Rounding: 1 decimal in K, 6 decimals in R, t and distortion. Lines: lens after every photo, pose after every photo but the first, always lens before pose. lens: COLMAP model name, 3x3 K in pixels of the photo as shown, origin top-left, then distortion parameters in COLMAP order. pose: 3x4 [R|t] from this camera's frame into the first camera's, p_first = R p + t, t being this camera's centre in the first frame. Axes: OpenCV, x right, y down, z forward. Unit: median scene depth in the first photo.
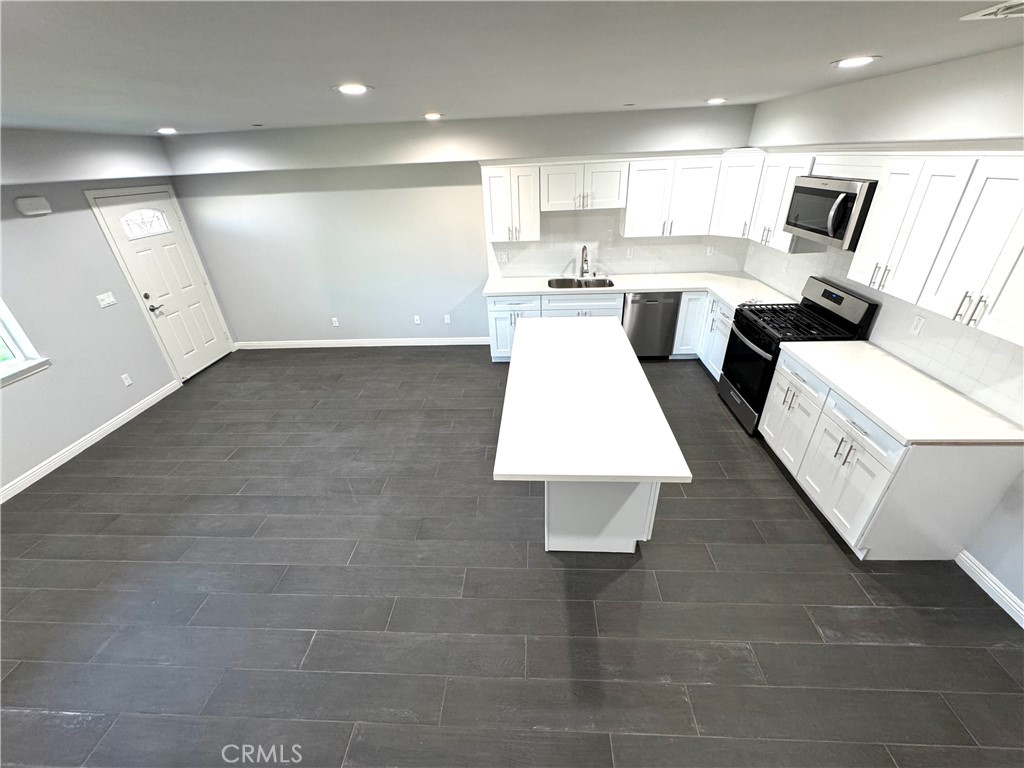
lens RADIAL K [[410.4, 0, 513.0], [0, 410.4, 380.6], [0, 0, 1]] dist [-0.001642, 0.000249]
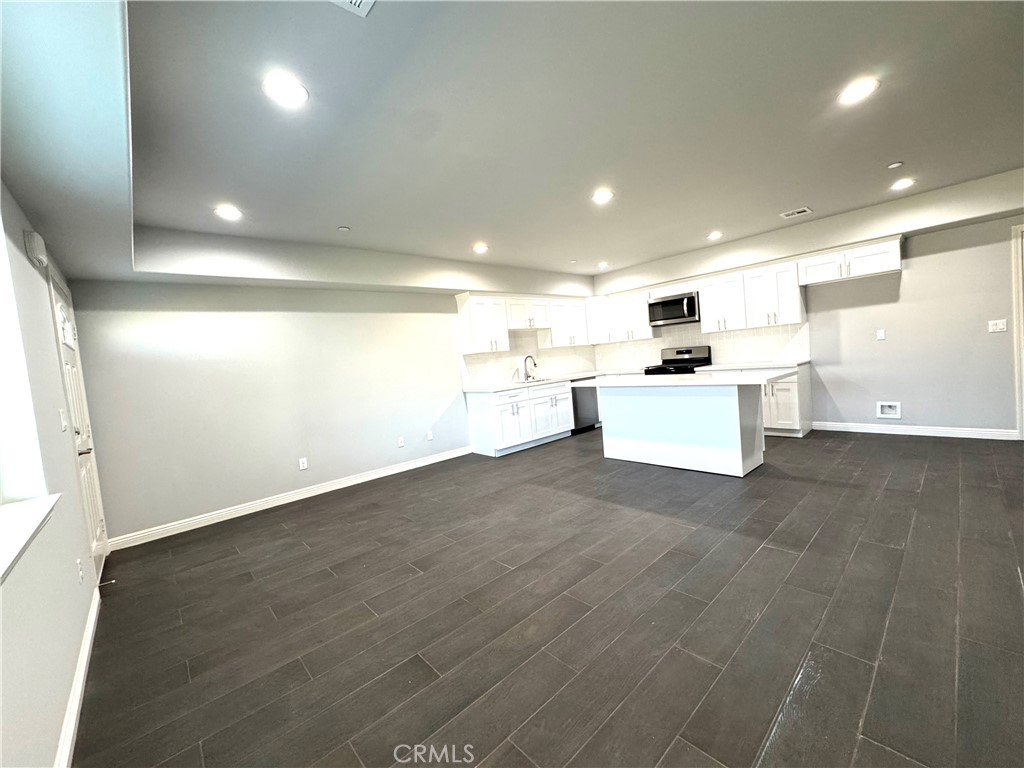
lens RADIAL K [[410.4, 0, 510.5], [0, 410.4, 385.0], [0, 0, 1]] dist [-0.001642, 0.000249]
pose [[0.706179, -0.065984, 0.704952, -0.954920], [0.391340, 0.866118, -0.310952, 0.171938], [-0.590054, 0.495464, 0.637457, 0.264263]]
